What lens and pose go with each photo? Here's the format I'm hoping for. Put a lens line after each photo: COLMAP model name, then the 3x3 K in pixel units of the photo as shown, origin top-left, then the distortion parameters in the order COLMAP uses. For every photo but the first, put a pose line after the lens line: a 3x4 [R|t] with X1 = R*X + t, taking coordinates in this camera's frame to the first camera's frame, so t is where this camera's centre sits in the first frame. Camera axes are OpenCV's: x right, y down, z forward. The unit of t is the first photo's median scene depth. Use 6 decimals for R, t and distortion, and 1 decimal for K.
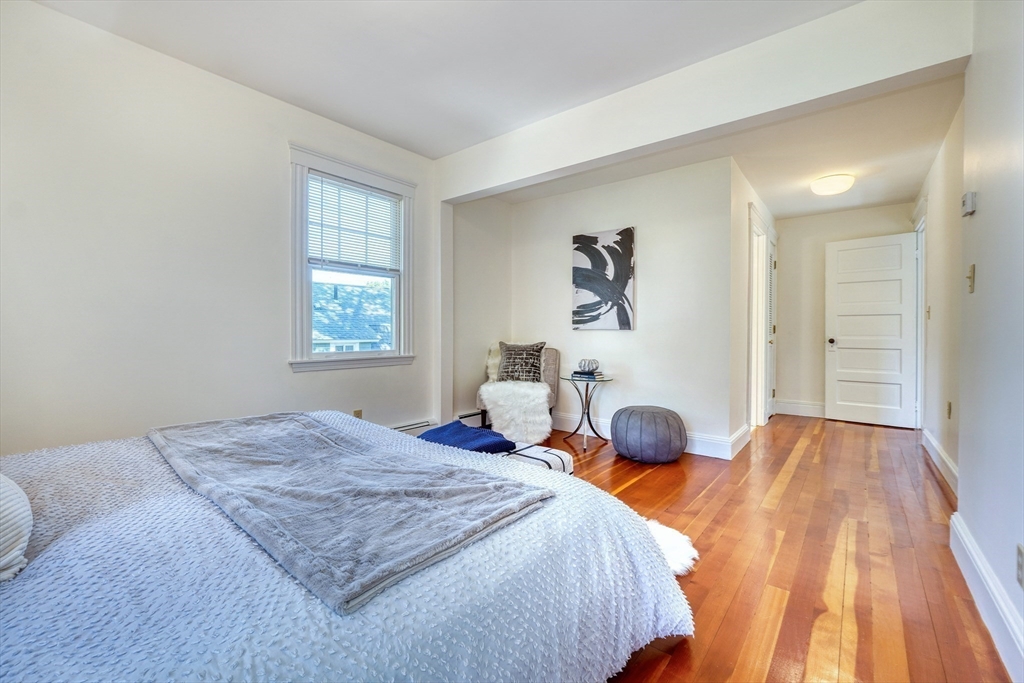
lens RADIAL K [[431.2, 0, 502.1], [0, 431.2, 337.2], [0, 0, 1]] dist [-0.016099, 0.004319]
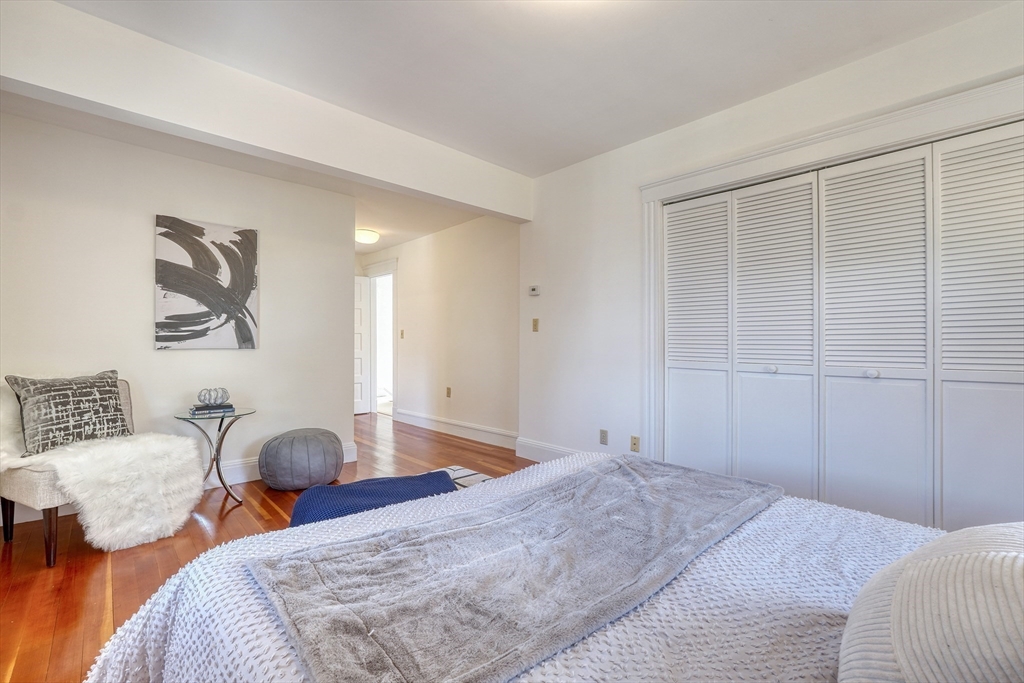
lens RADIAL K [[431.2, 0, 515.5], [0, 431.2, 340.0], [0, 0, 1]] dist [-0.016099, 0.004319]
pose [[0.117962, -0.001754, 0.993017, -0.472314], [0.009745, 0.999952, 0.000609, -0.028853], [-0.992970, 0.009605, 0.117973, 0.362794]]
